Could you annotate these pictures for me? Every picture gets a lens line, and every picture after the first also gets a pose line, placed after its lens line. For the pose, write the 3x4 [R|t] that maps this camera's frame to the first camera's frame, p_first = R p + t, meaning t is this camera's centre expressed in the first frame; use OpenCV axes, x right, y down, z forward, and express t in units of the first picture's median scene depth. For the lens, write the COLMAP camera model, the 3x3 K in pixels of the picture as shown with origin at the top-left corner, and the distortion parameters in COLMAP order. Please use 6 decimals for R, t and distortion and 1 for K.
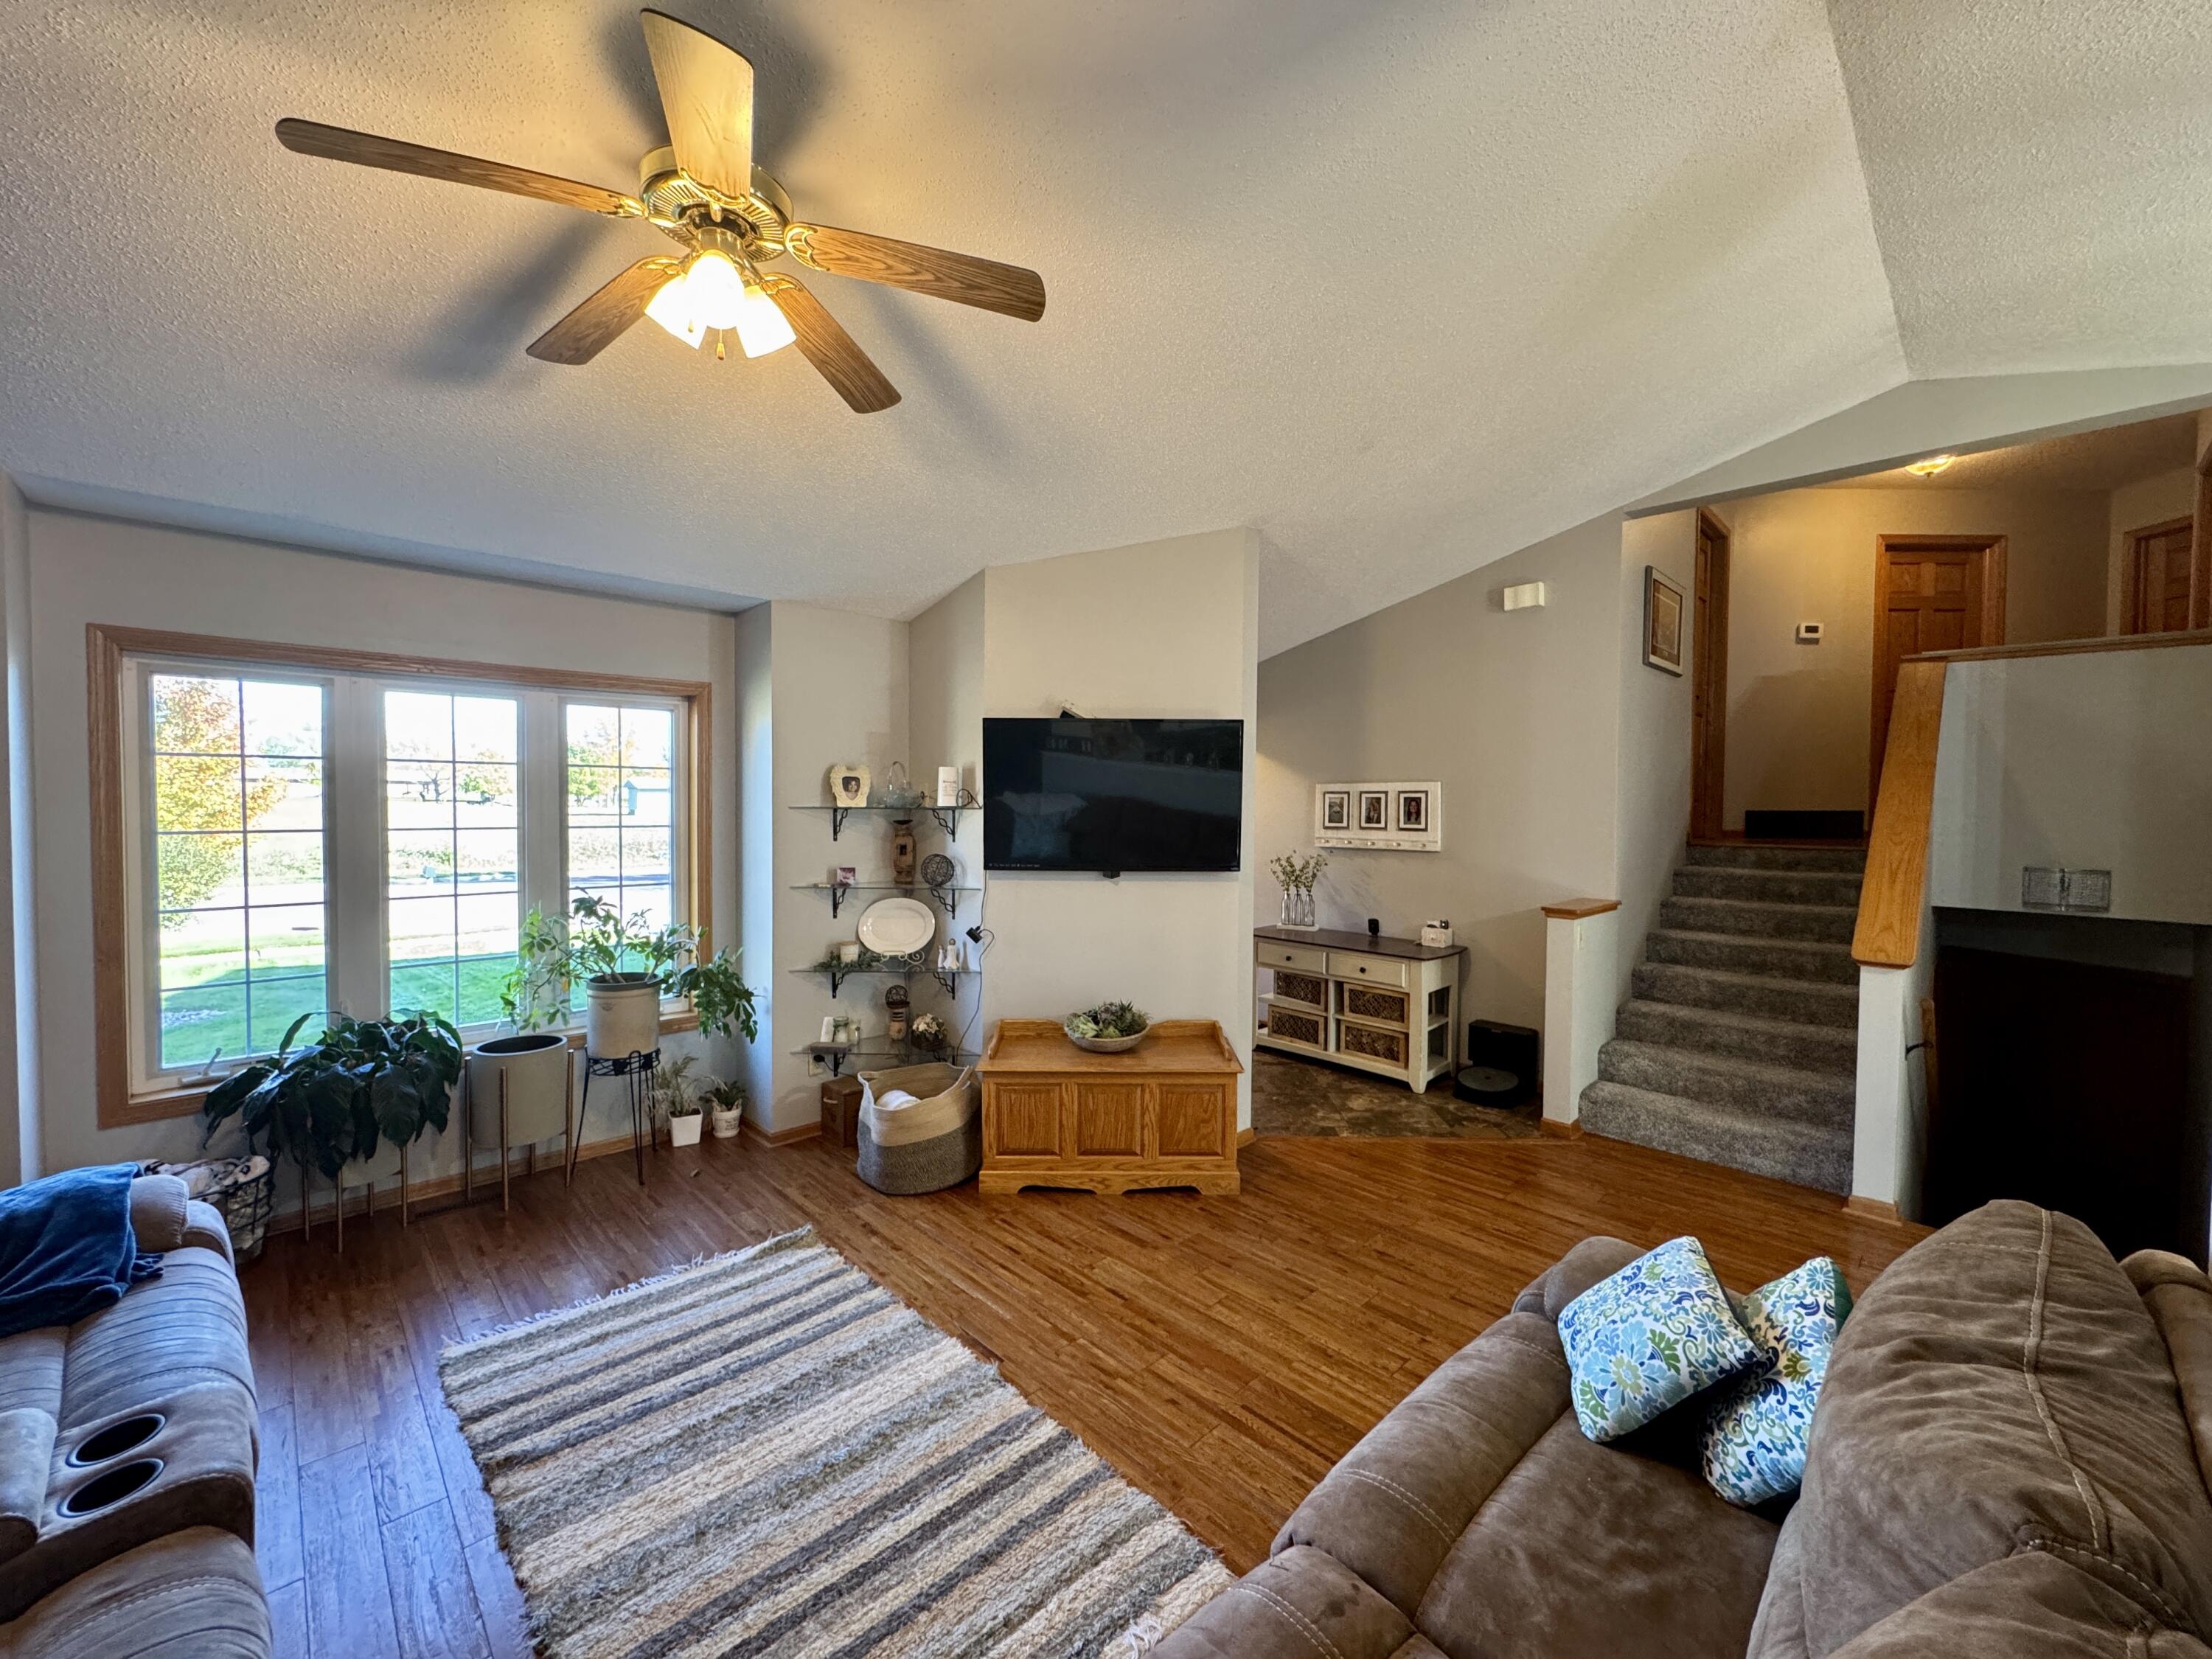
lens RADIAL K [[885.5, 0, 1102.5], [0, 885.5, 824.6], [0, 0, 1]] dist [-0.001406, 0.000140]
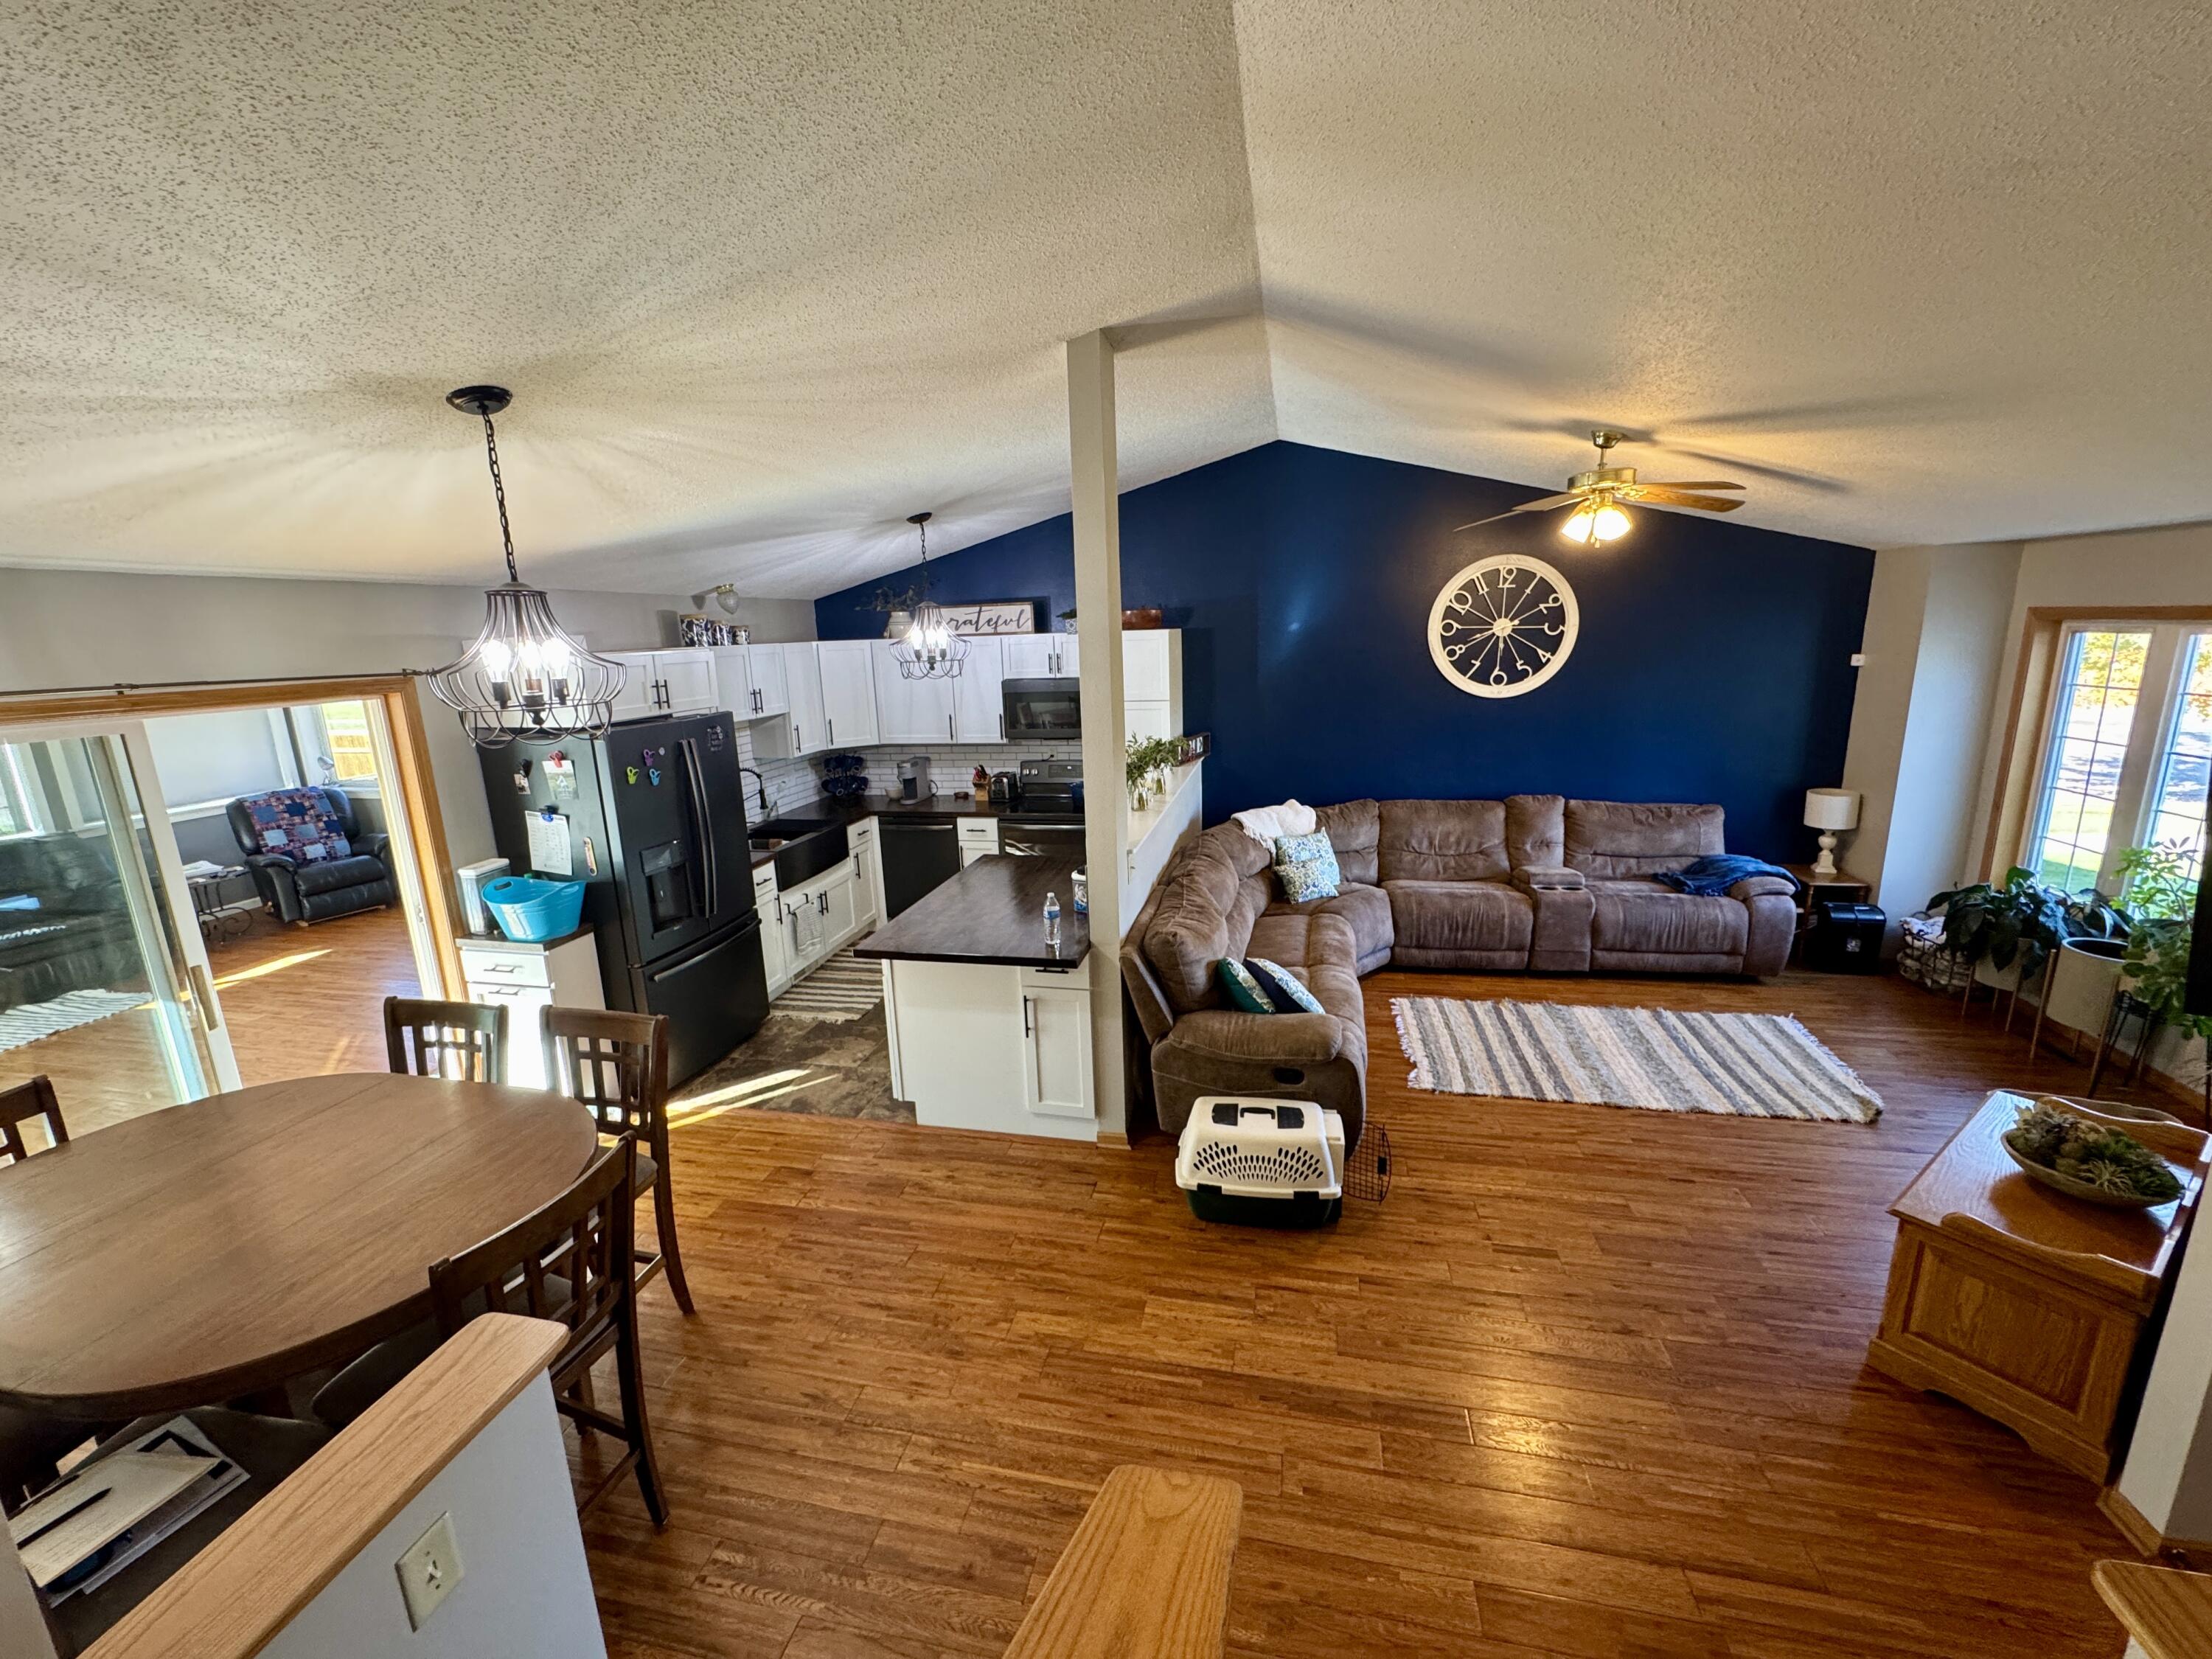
lens RADIAL K [[885.5, 0, 1102.7], [0, 885.5, 824.6], [0, 0, 1]] dist [-0.001406, 0.000140]
pose [[-0.832519, 0.142517, -0.535352, 0.897651], [0.014935, 0.971767, 0.235470, -0.174723], [0.553795, 0.188038, -0.811143, 1.031202]]
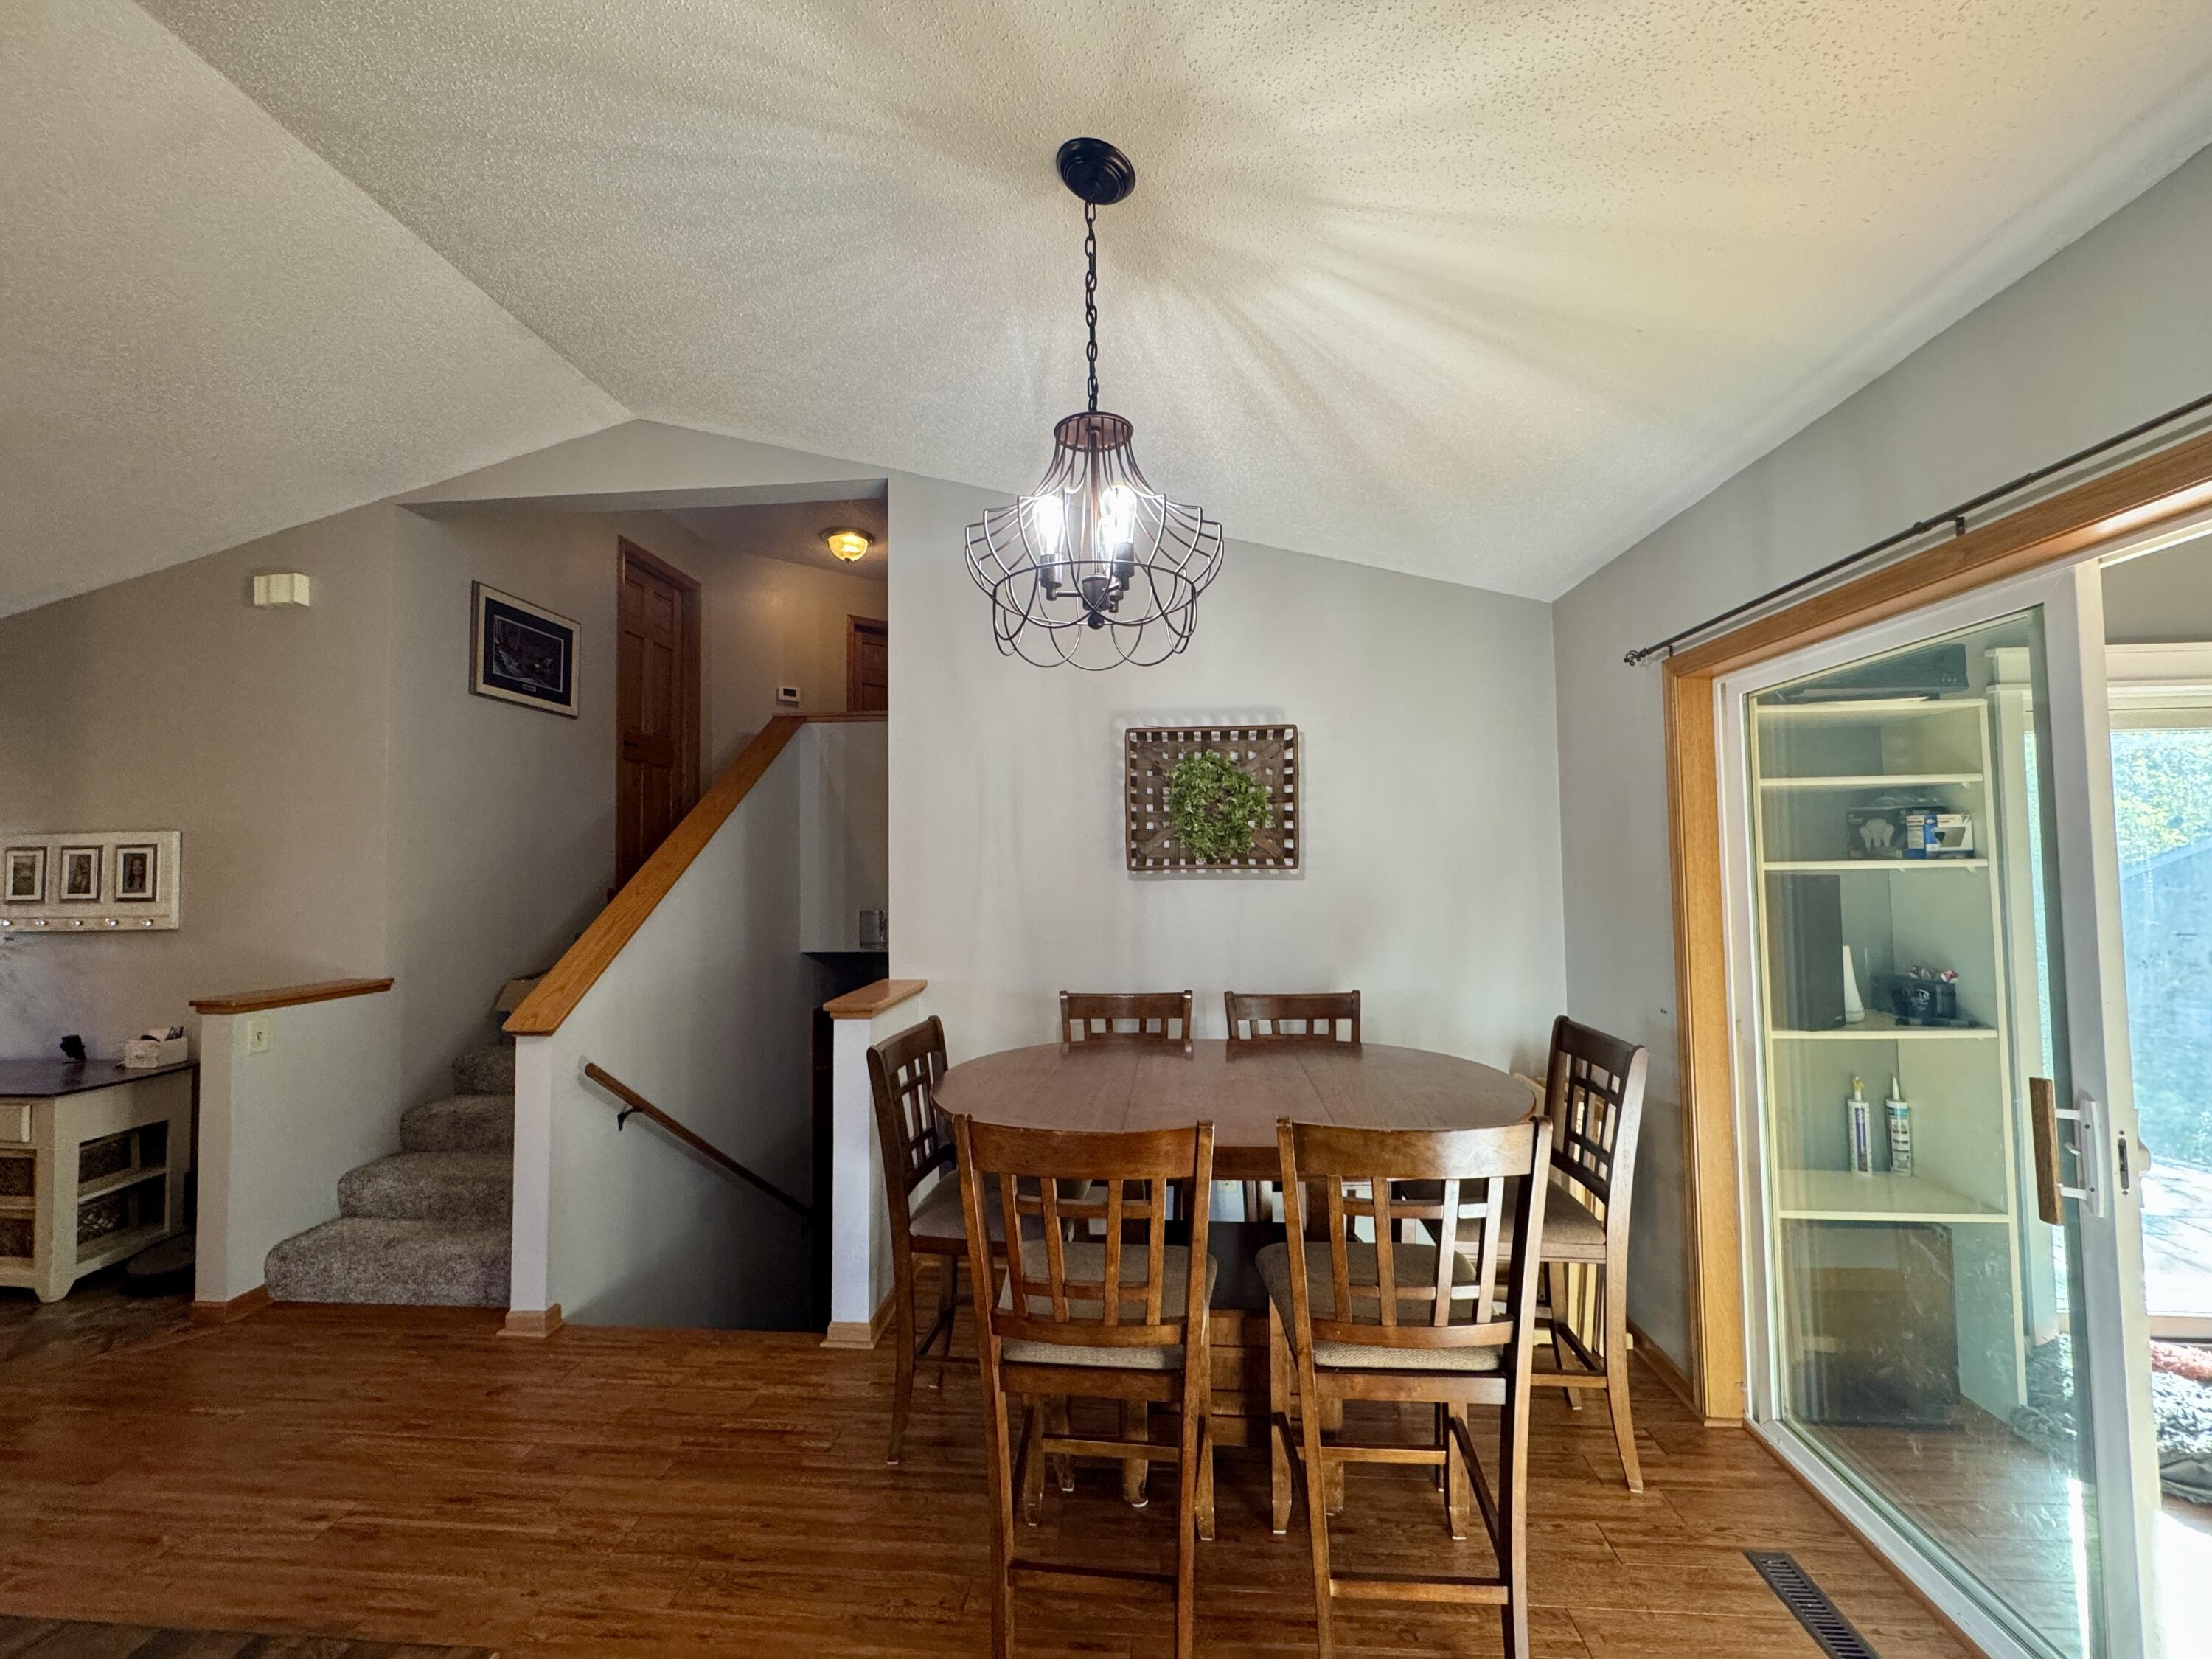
lens RADIAL K [[885.5, 0, 1106.1], [0, 885.5, 827.1], [0, 0, 1]] dist [-0.001406, 0.000140]
pose [[0.743227, 0.011455, 0.668941, 0.592214], [0.034358, 0.997881, -0.055262, 0.016931], [-0.668156, 0.064056, 0.741259, -0.039823]]
